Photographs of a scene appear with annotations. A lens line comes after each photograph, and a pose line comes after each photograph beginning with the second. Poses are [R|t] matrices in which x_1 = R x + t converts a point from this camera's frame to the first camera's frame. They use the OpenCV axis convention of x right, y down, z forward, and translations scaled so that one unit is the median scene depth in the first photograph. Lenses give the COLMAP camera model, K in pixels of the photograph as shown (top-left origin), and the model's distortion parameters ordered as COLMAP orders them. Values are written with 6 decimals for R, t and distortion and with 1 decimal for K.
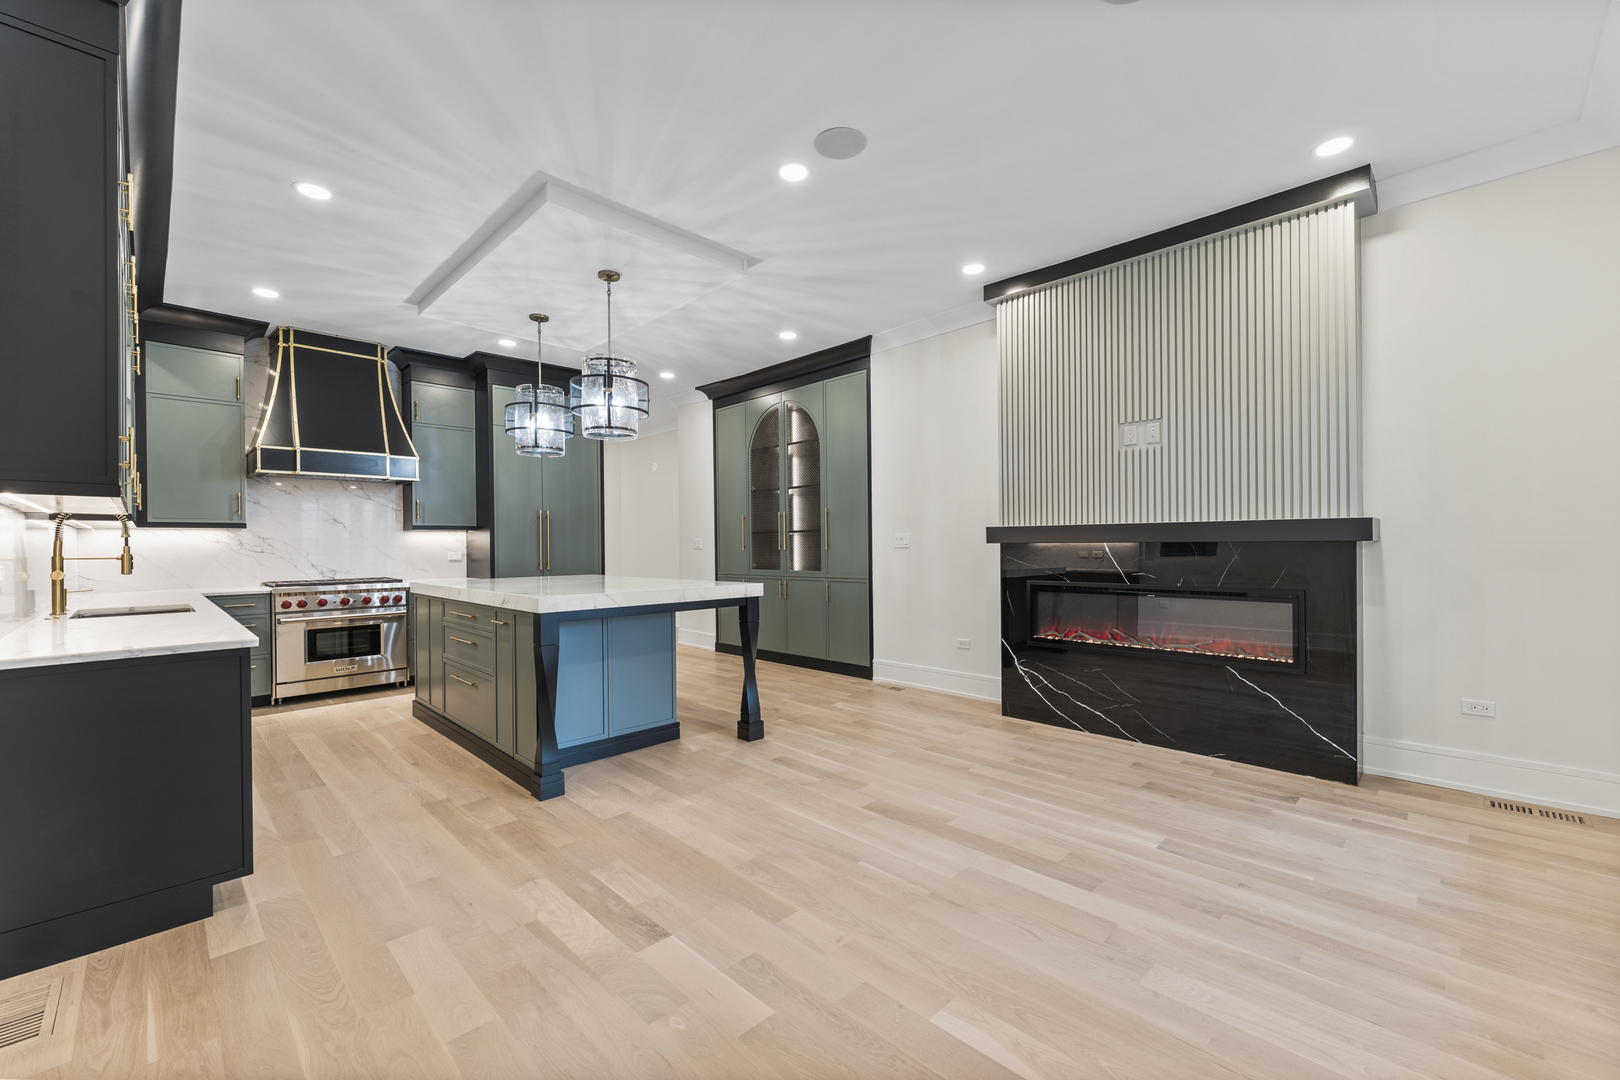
lens RADIAL K [[653.3, 0, 813.9], [0, 653.3, 544.7], [0, 0, 1]] dist [0.002388, -0.000144]
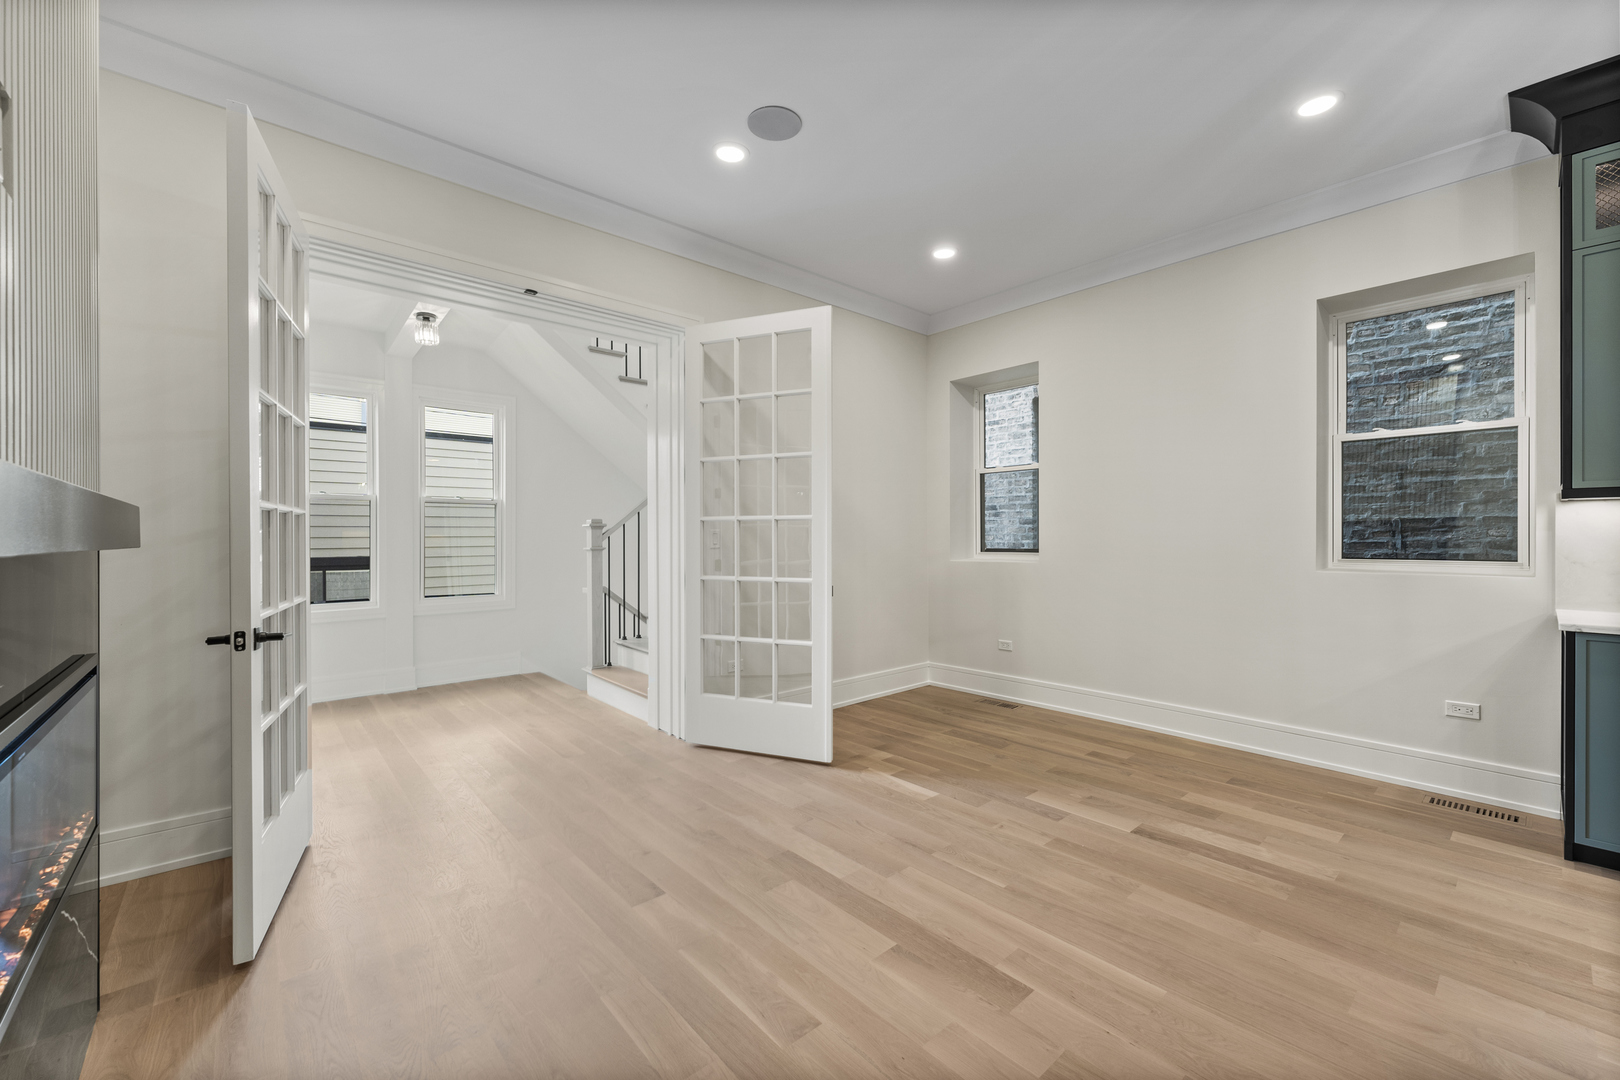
lens RADIAL K [[649.1, 0, 819.3], [0, 649.1, 522.9], [0, 0, 1]] dist [-0.001881, -0.000251]
pose [[-0.998549, 0.012900, 0.052285, 0.276243], [0.011782, 0.999696, -0.021638, -0.010384], [-0.052549, -0.020991, -0.998398, 1.932670]]
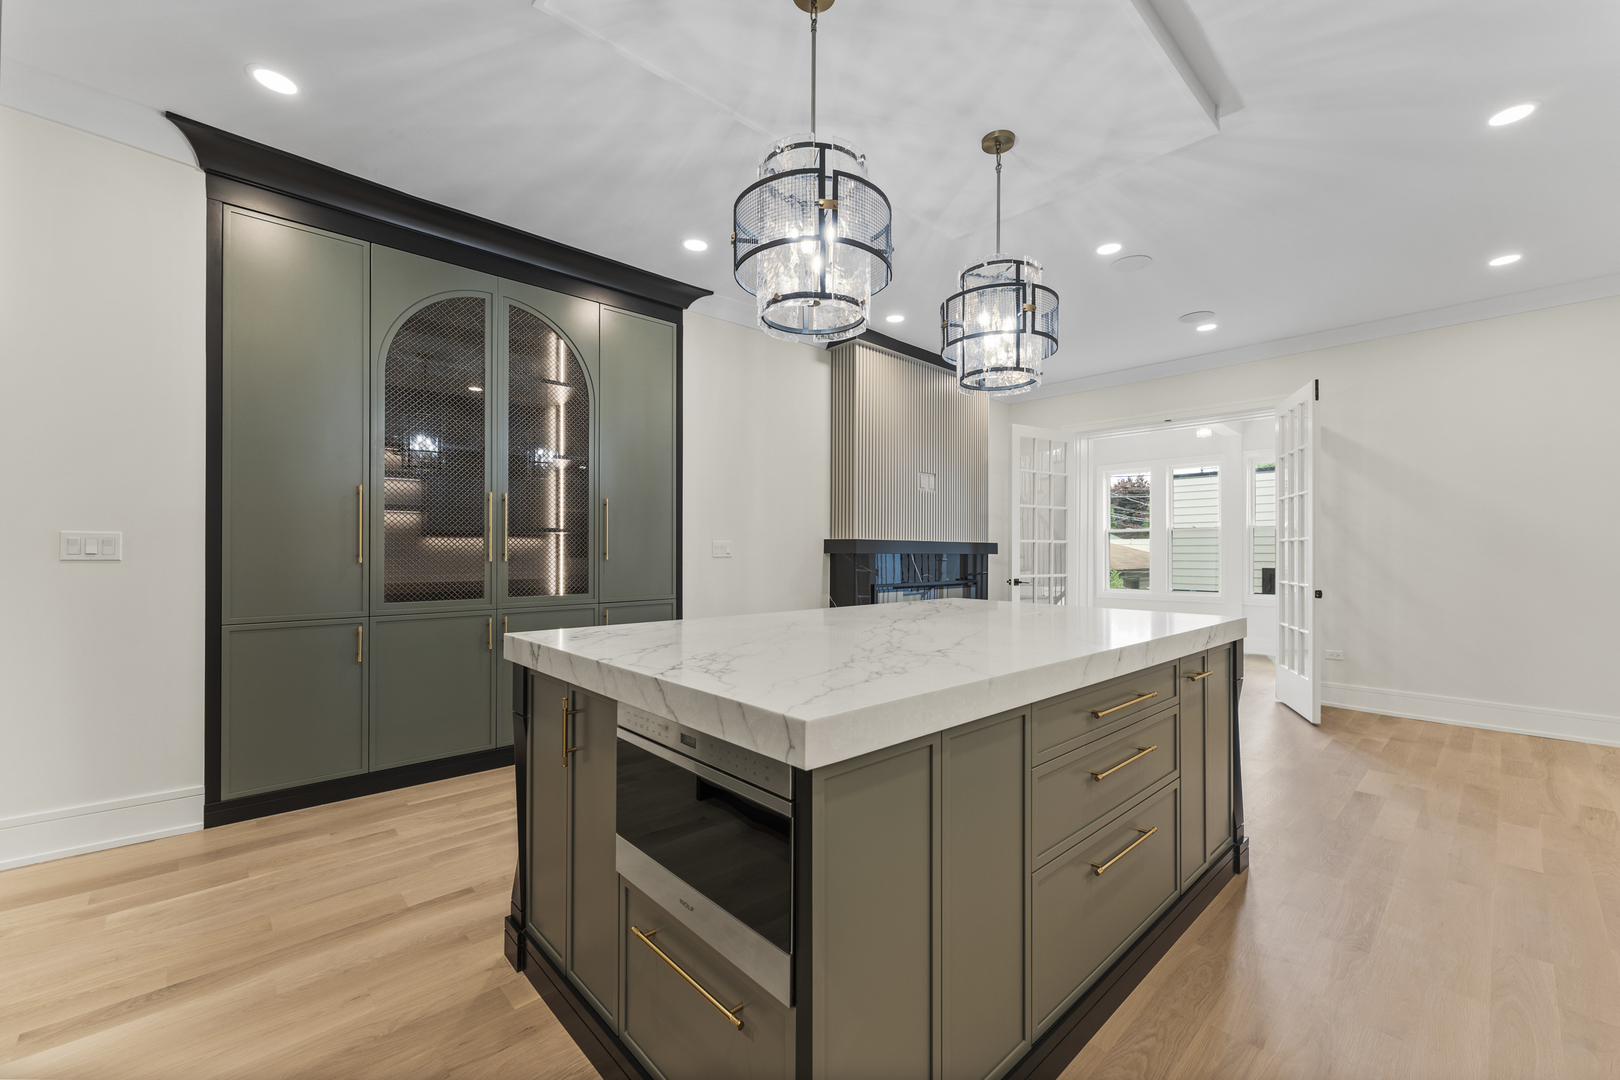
lens RADIAL K [[653.3, 0, 813.9], [0, 653.3, 544.7], [0, 0, 1]] dist [0.002388, -0.000144]
pose [[0.031662, 0.015213, 0.999383, -1.592201], [-0.007295, 0.999861, -0.014989, 0.001890], [-0.999472, -0.006816, 0.031769, 1.913282]]
